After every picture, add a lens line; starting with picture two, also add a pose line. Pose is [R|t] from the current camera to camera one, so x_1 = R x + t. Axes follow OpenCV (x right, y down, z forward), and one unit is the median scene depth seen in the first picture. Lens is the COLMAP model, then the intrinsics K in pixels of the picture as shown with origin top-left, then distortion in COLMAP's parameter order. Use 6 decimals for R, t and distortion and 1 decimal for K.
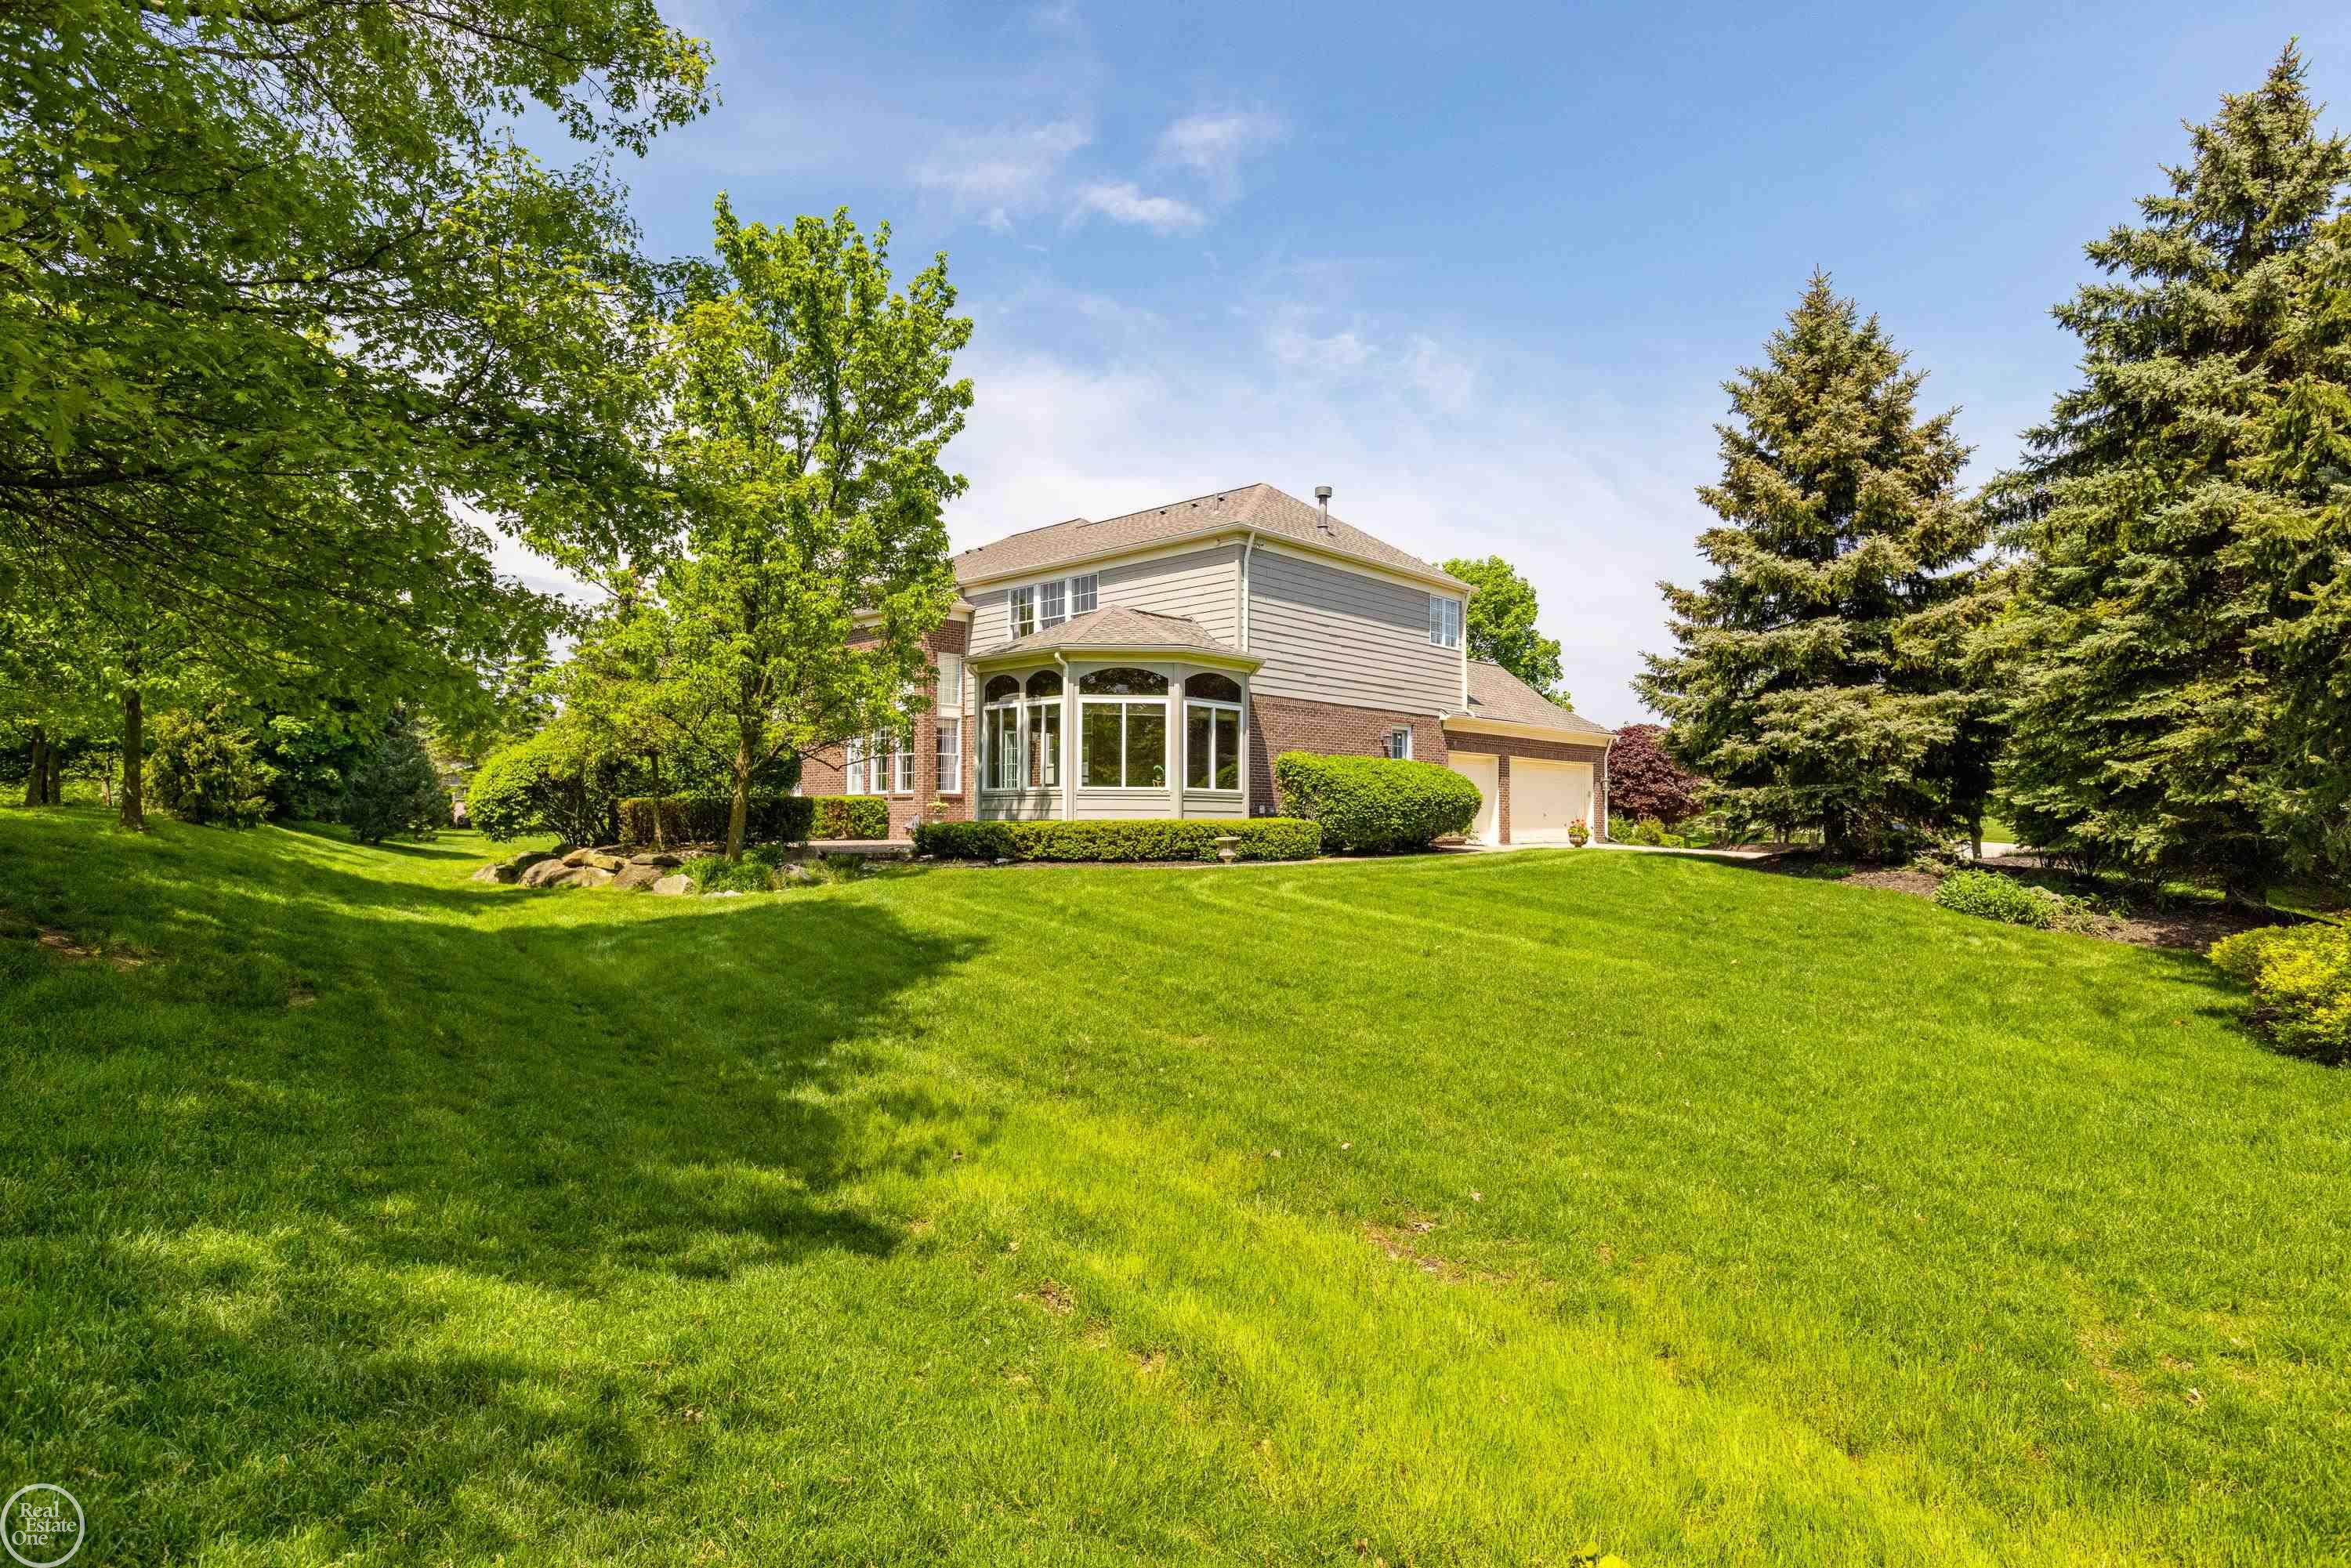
lens RADIAL K [[1221.9, 0, 1175.7], [0, 1221.9, 789.0], [0, 0, 1]] dist [0.003857, 0.001360]
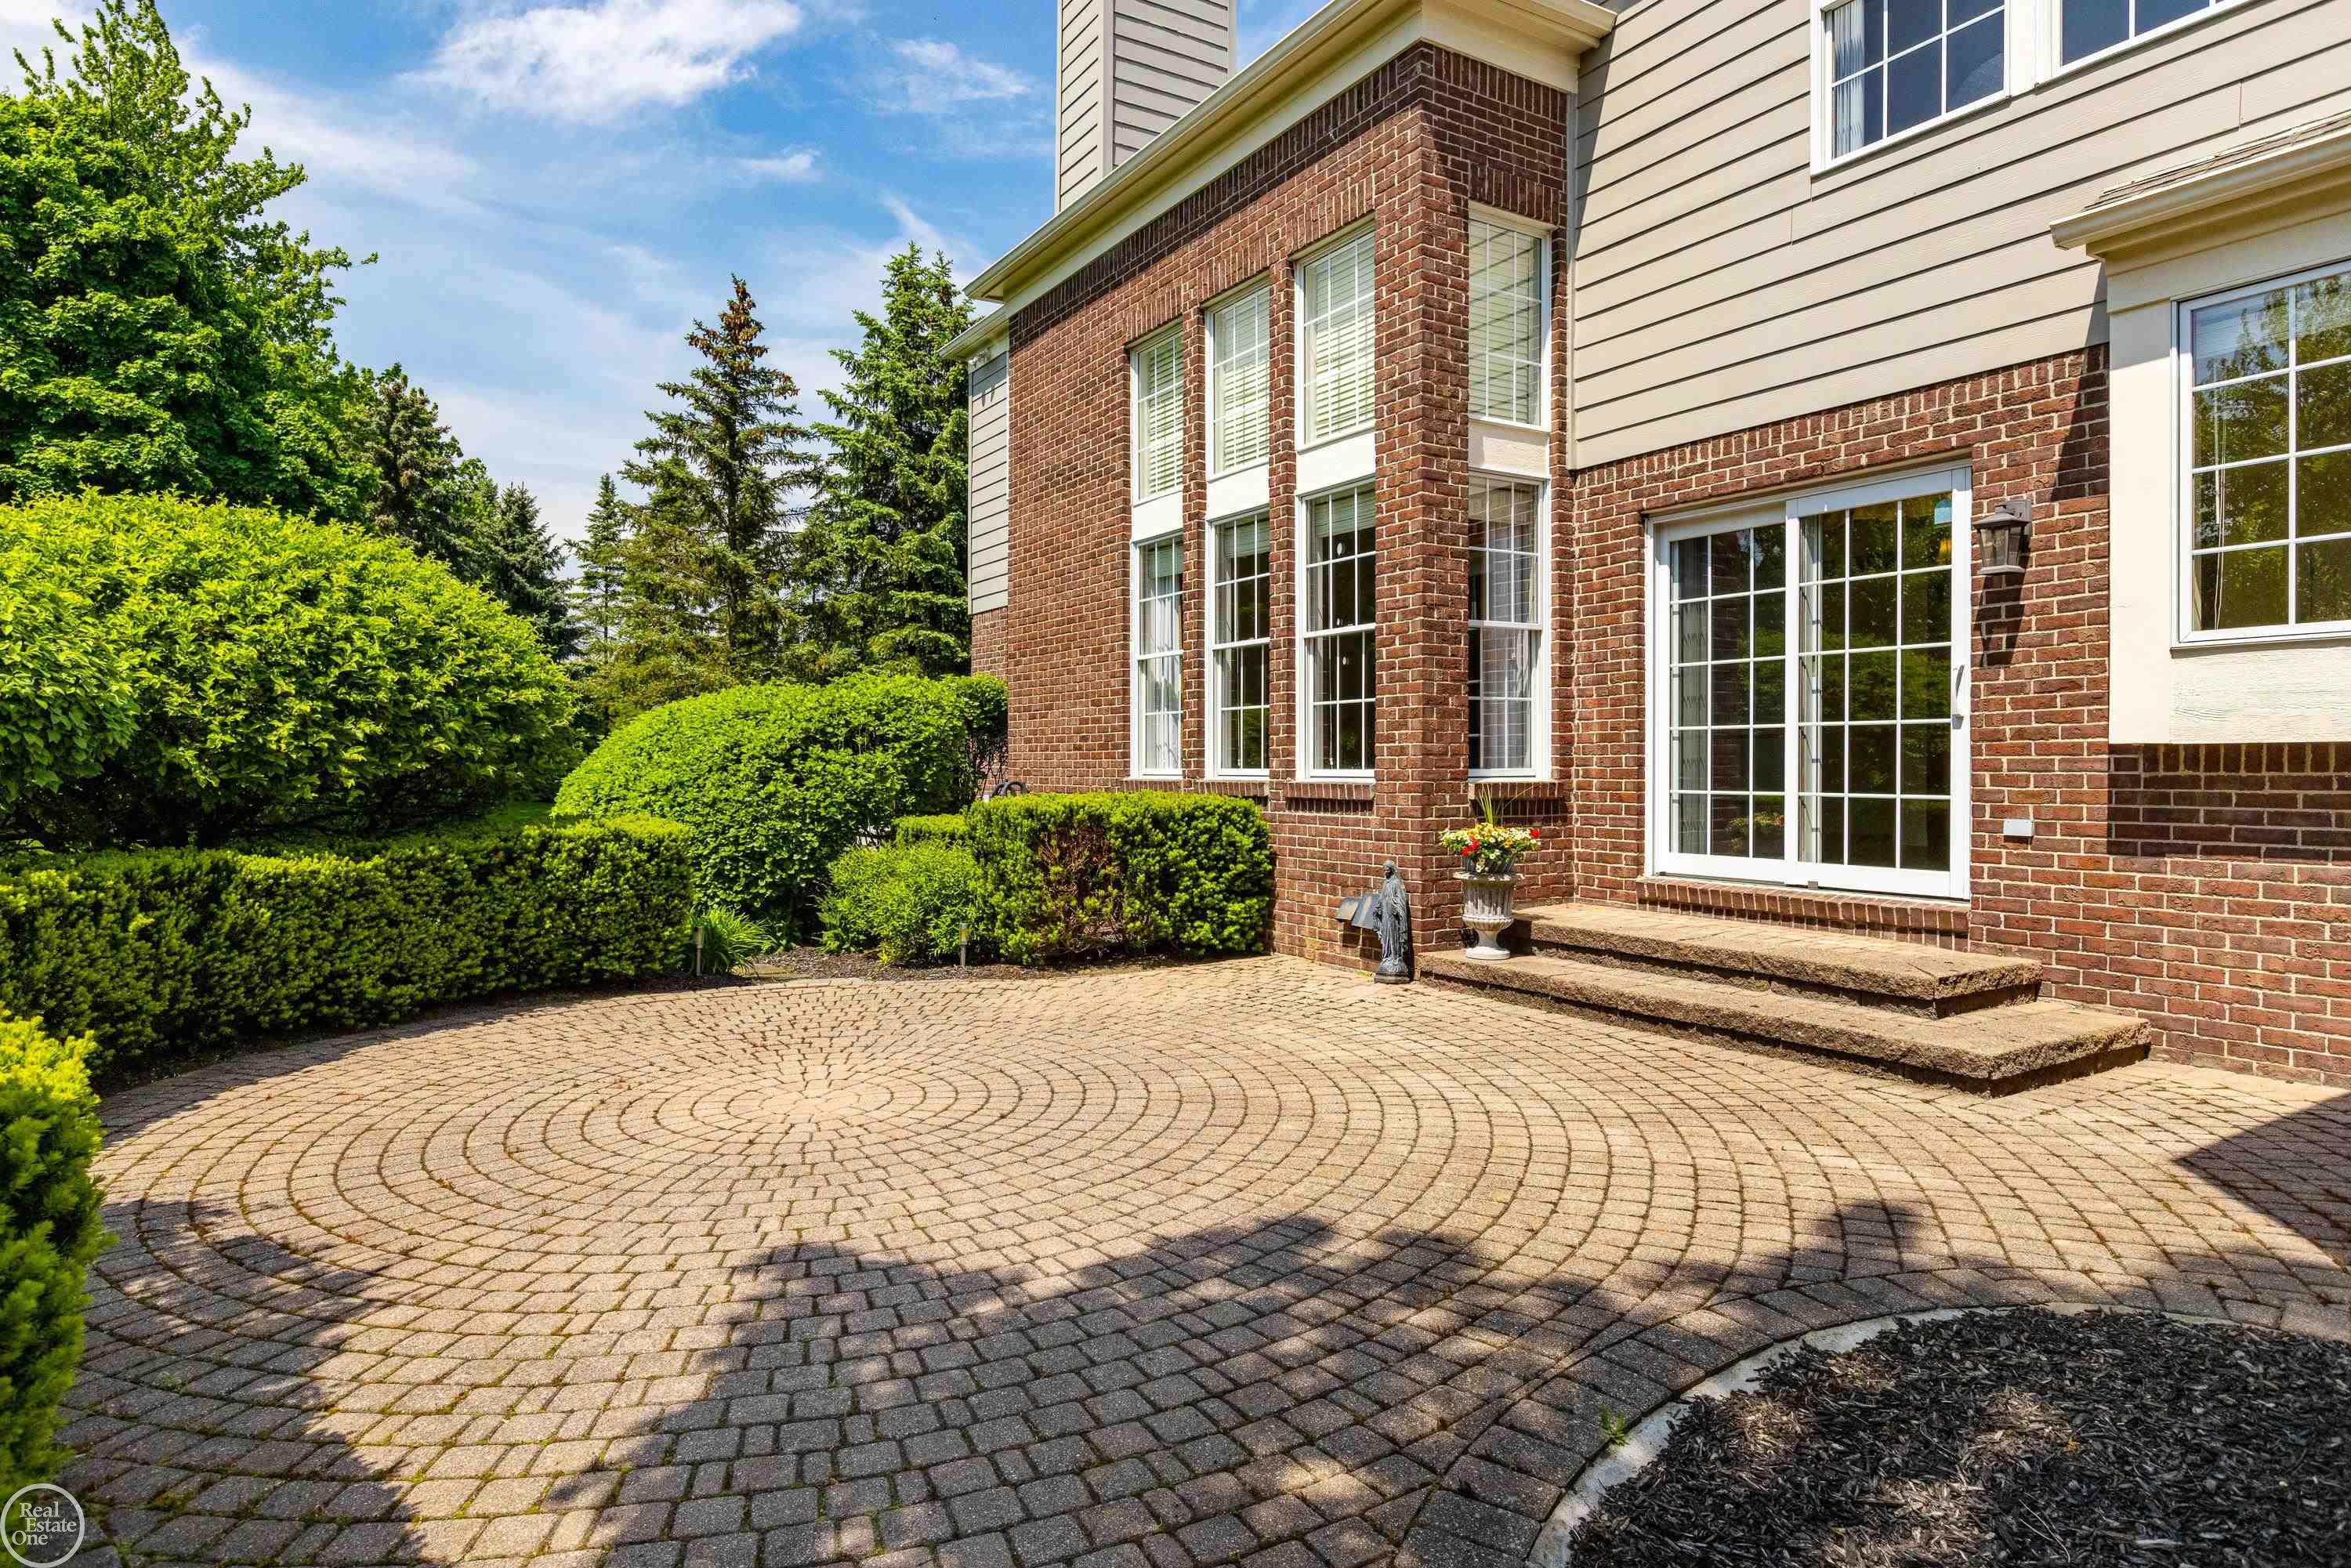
lens RADIAL K [[1401.7, 0, 1171.1], [0, 1401.7, 765.0], [0, 0, 1]] dist [-0.007284, -0.000970]
pose [[0.965432, -0.006265, -0.260580, -0.178404], [0.012715, 0.999653, 0.023074, -0.007331], [0.260345, -0.025590, 0.965176, 0.707480]]
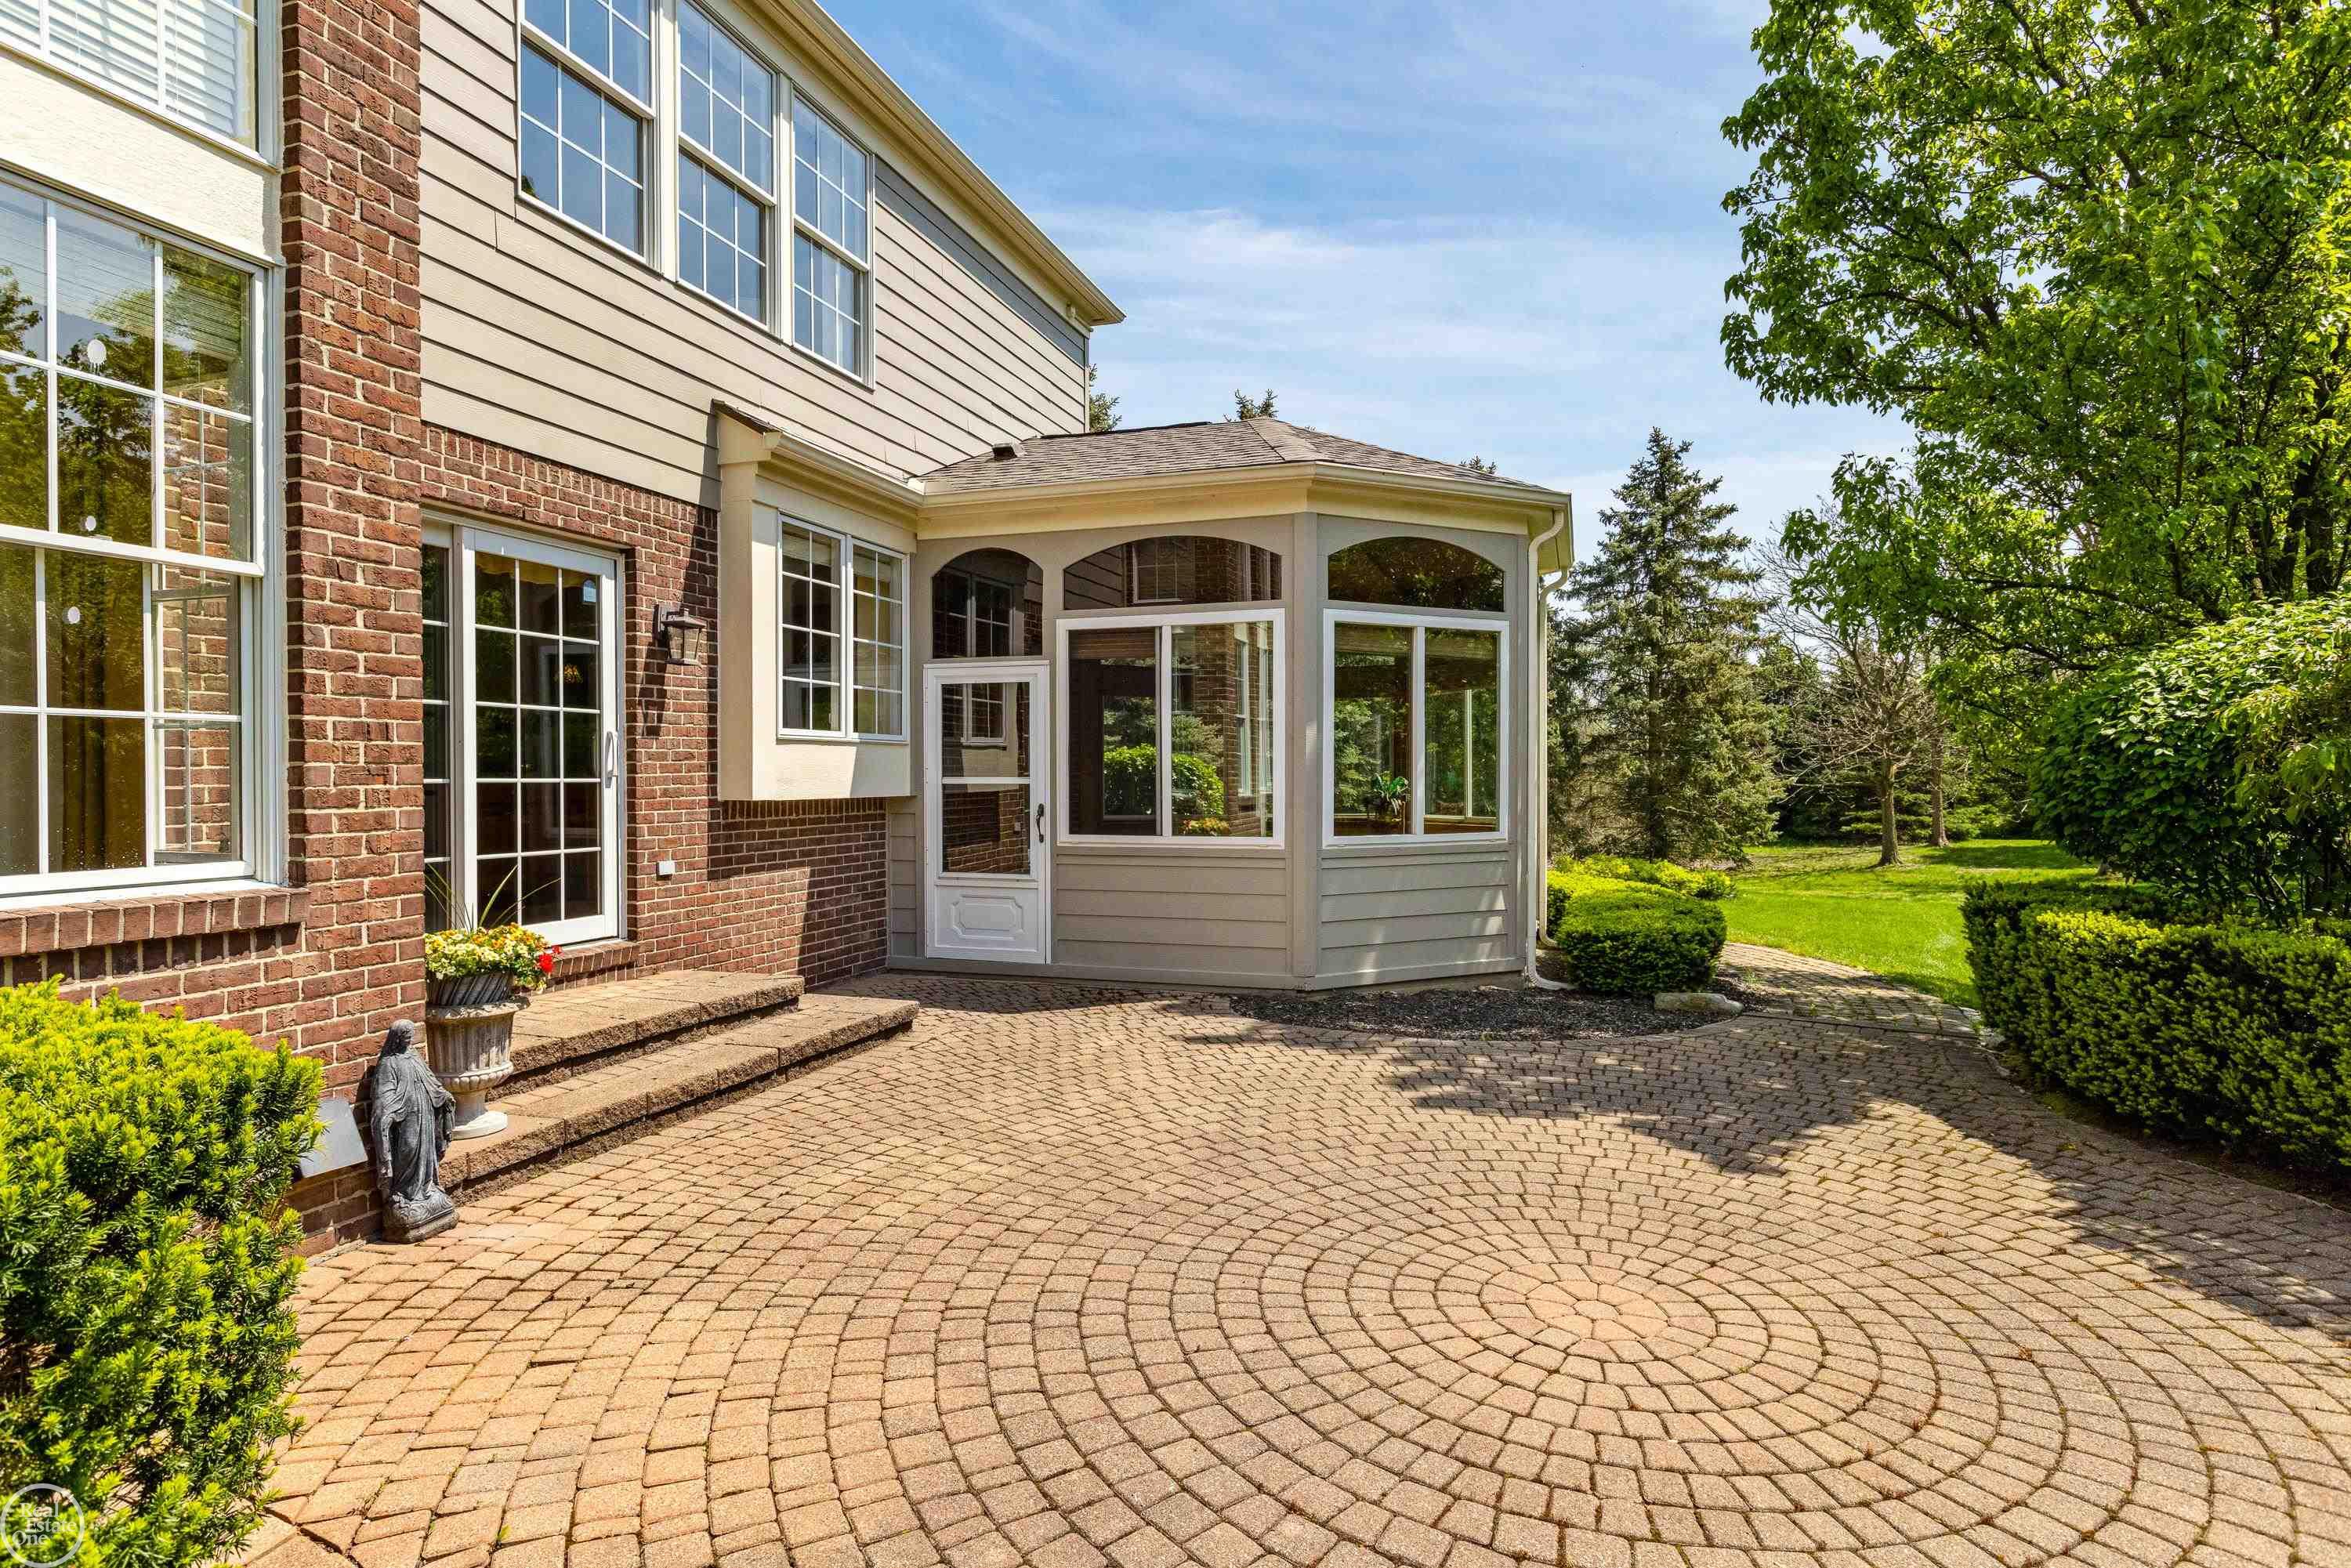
lens RADIAL K [[1224.8, 0, 1168.0], [0, 1224.8, 796.2], [0, 0, 1]] dist [0.013471, 0.000666]
pose [[-0.428037, -0.016621, 0.903608, -0.362922], [-0.020230, 0.999757, 0.008807, -0.008862], [-0.903535, -0.014510, -0.428269, 0.963318]]
